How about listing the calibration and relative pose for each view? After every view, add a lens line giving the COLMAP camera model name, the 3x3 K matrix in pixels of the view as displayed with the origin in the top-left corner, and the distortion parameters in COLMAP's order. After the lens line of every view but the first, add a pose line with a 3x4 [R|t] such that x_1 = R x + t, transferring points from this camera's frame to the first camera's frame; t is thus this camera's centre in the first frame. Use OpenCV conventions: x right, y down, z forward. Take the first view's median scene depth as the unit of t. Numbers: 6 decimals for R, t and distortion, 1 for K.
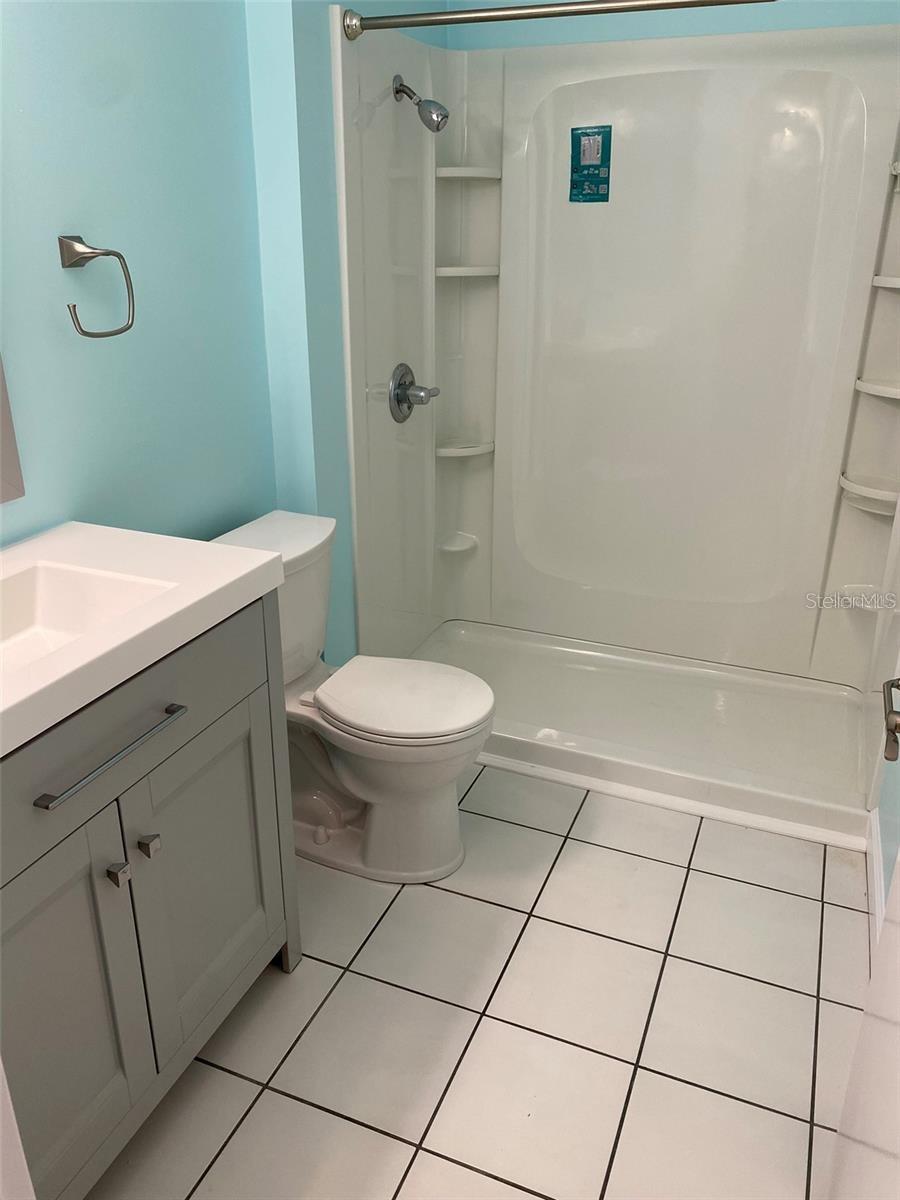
lens RADIAL K [[921.4, 0, 431.5], [0, 921.4, 605.7], [0, 0, 1]] dist [0.007346, -0.028596]
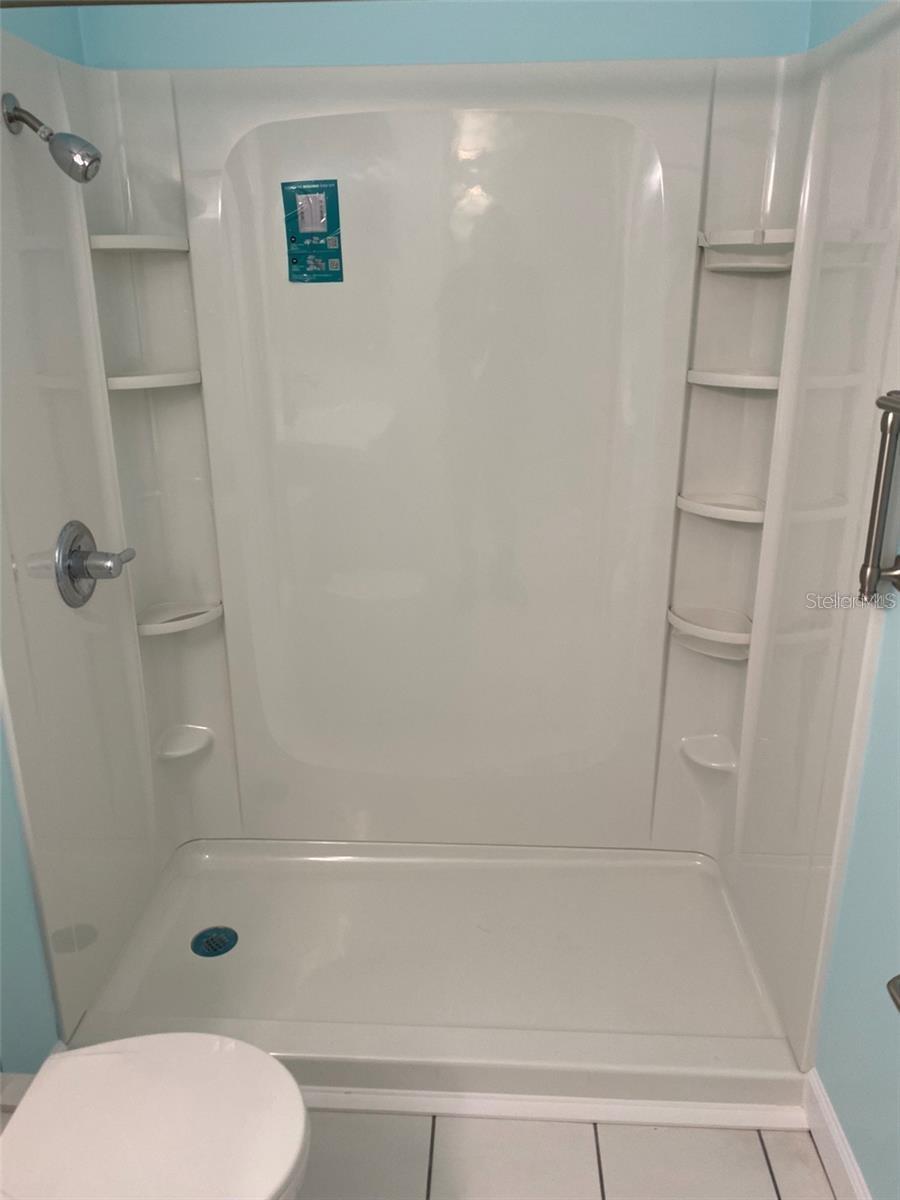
lens RADIAL K [[921.4, 0, 431.5], [0, 921.4, 605.7], [0, 0, 1]] dist [0.007346, -0.028596]
pose [[0.944113, -0.118323, 0.307652, 0.001673], [0.136403, 0.989930, -0.037860, -0.144888], [-0.300074, 0.077709, 0.950745, 0.299760]]
